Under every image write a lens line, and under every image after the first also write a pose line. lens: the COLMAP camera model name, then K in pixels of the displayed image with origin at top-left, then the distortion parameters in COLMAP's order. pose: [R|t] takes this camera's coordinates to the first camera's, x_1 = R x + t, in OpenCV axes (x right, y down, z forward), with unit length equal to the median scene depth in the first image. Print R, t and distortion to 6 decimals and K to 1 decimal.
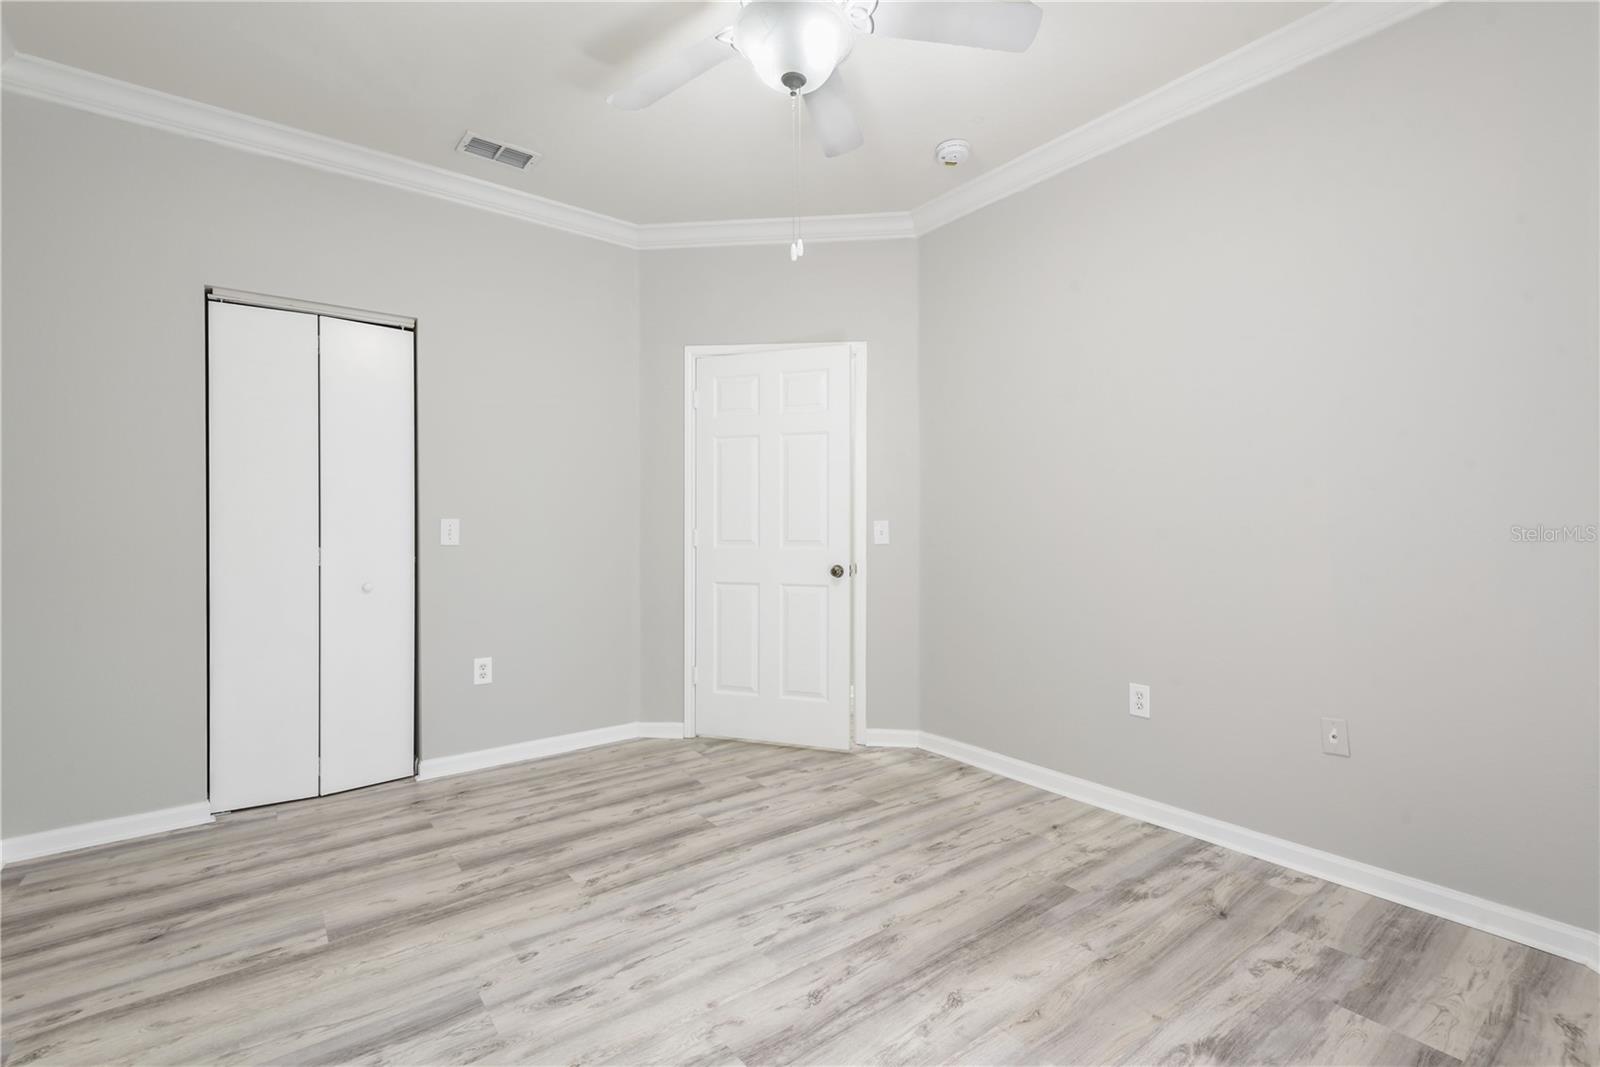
lens RADIAL K [[723.8, 0, 795.6], [0, 723.8, 525.0], [0, 0, 1]] dist [0.039850, -0.020637]
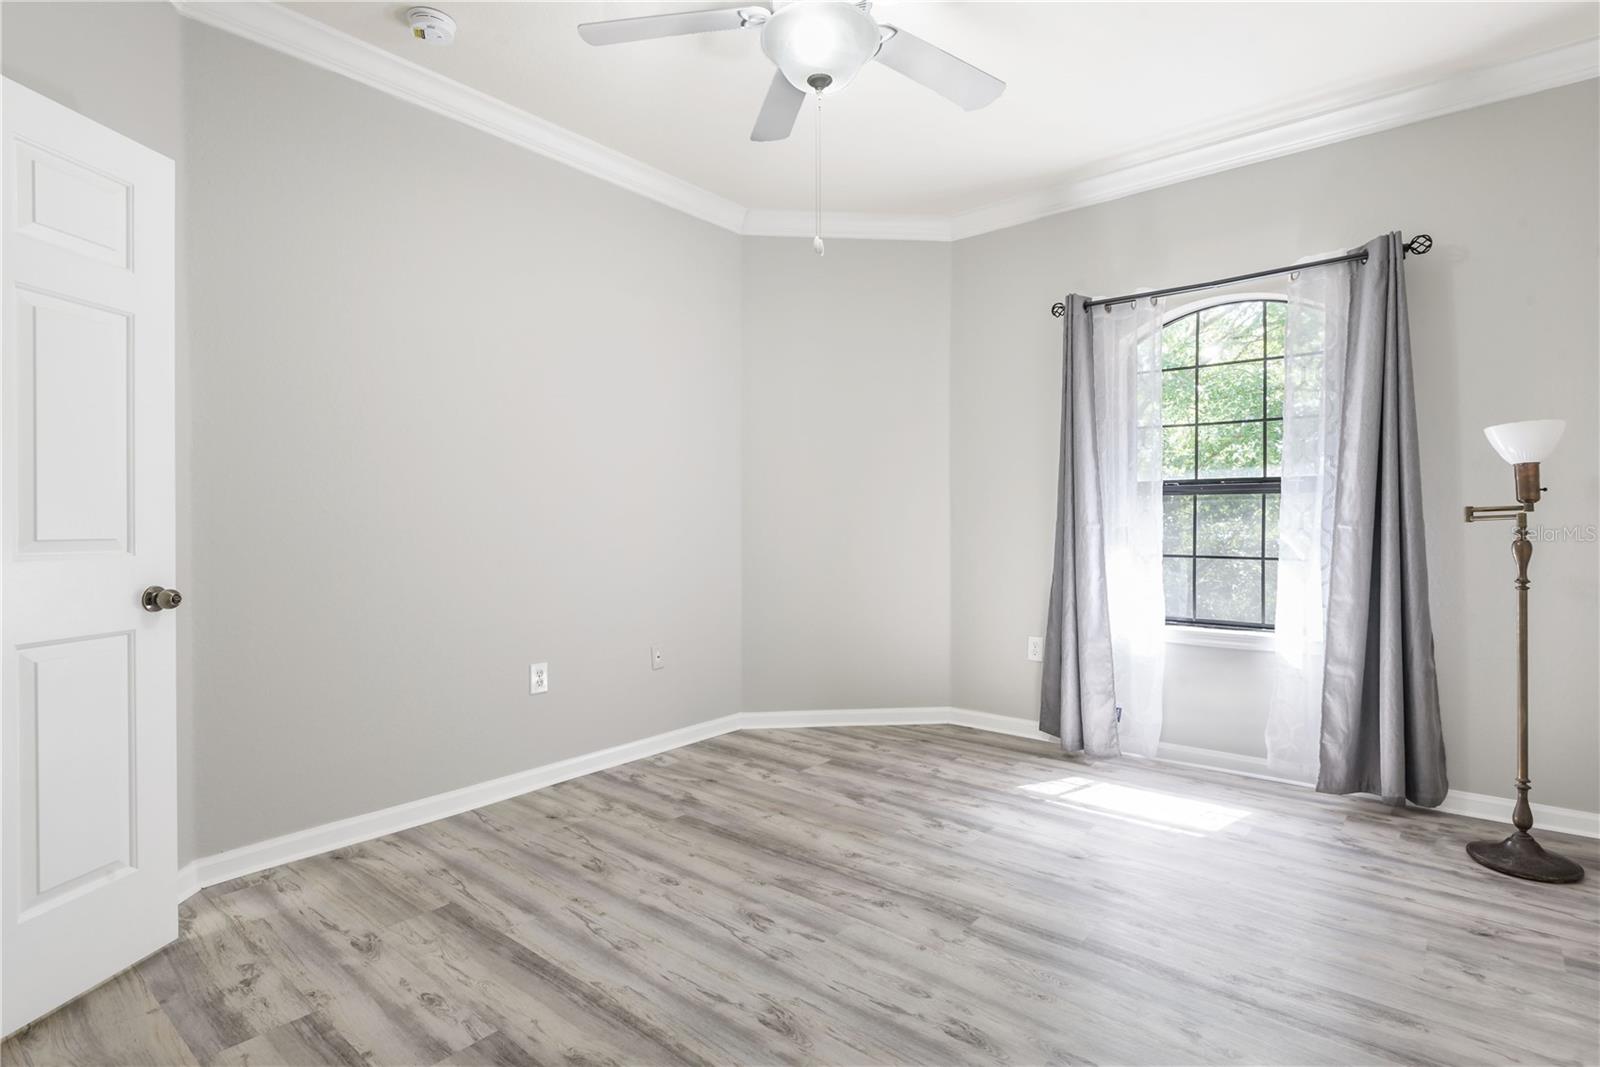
lens RADIAL K [[816.4, 0, 777.6], [0, 816.4, 526.4], [0, 0, 1]] dist [0.010092, -0.001437]
pose [[-0.221685, -0.002428, 0.975115, -0.996828], [-0.002842, 0.999994, 0.001844, 0.012915], [-0.975114, -0.002363, -0.221691, 1.167889]]
